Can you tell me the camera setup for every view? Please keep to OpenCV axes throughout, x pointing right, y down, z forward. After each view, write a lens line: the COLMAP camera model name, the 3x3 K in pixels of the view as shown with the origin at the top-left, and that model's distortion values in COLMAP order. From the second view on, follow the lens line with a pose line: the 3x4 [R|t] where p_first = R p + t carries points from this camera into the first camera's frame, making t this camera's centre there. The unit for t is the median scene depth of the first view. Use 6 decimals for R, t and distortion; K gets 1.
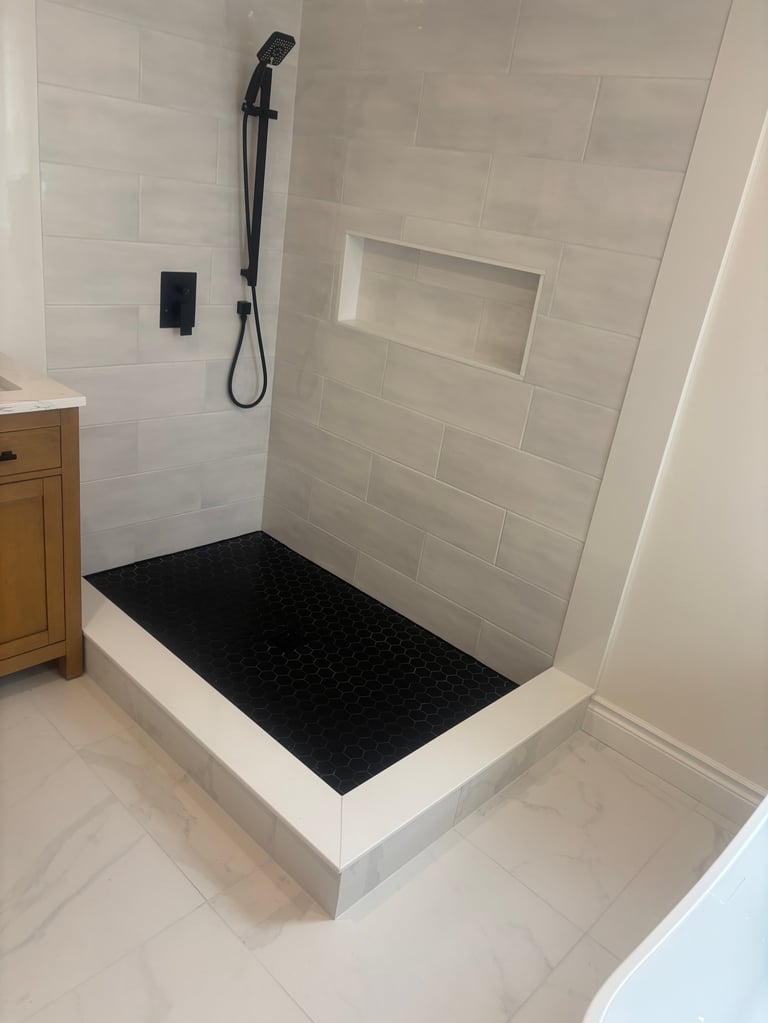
lens RADIAL K [[773.4, 0, 384.0], [0, 773.4, 511.5], [0, 0, 1]] dist [0.067362, -0.067652]
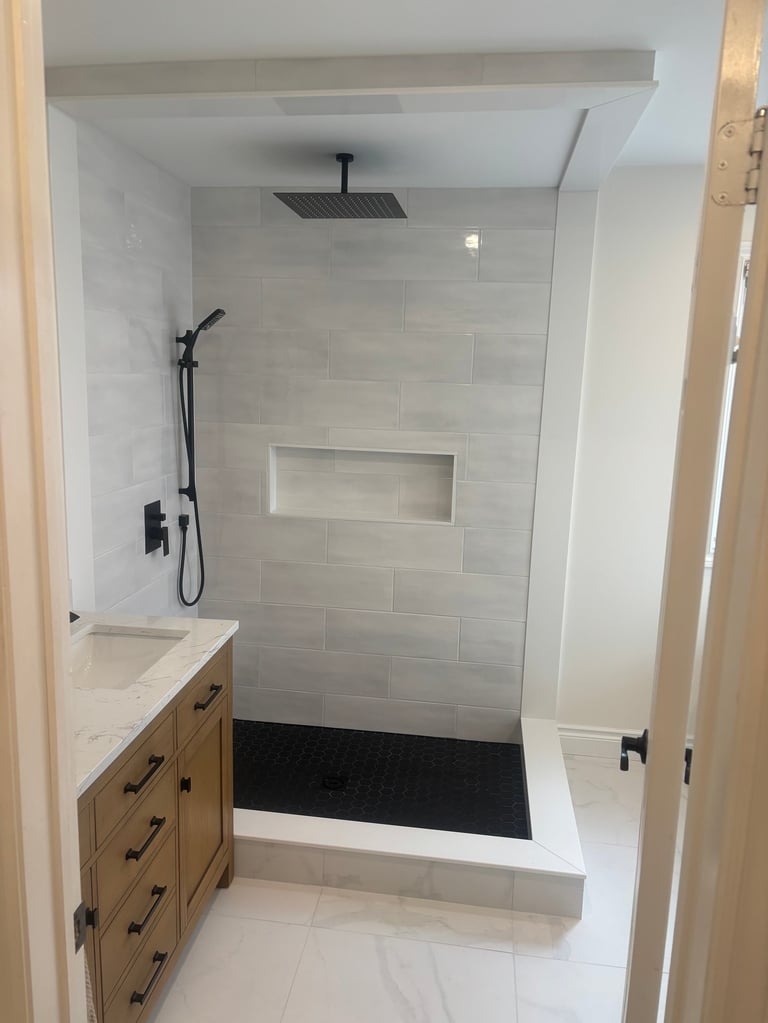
lens RADIAL K [[790.1, 0, 384.0], [0, 790.1, 511.5], [0, 0, 1]] dist [0.111699, -0.005507]
pose [[0.805068, -0.214989, 0.552852, -0.749465], [0.298894, 0.952069, -0.065019, -0.142909], [-0.512375, 0.217589, 0.830739, -0.150030]]
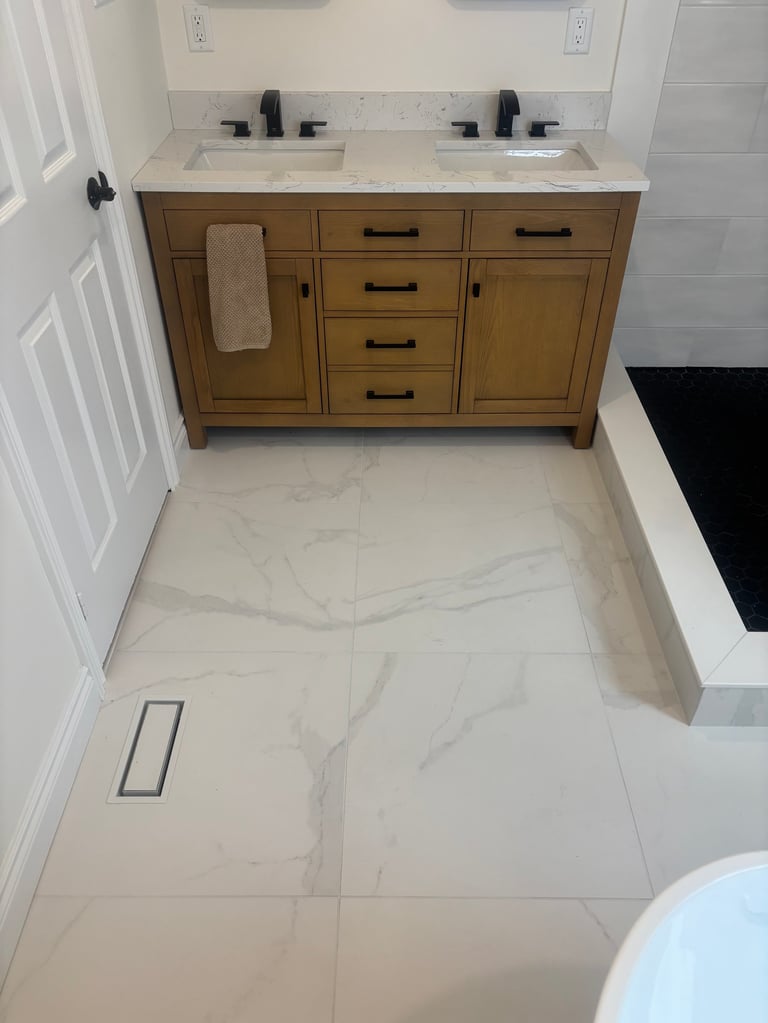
lens RADIAL K [[773.4, 0, 384.0], [0, 773.4, 511.5], [0, 0, 1]] dist [0.067362, -0.067652]
pose [[0.679843, 0.353803, -0.642368, 0.170708], [-0.194299, 0.931523, 0.307429, 0.006606], [0.707150, -0.084191, 0.702033, -0.002121]]
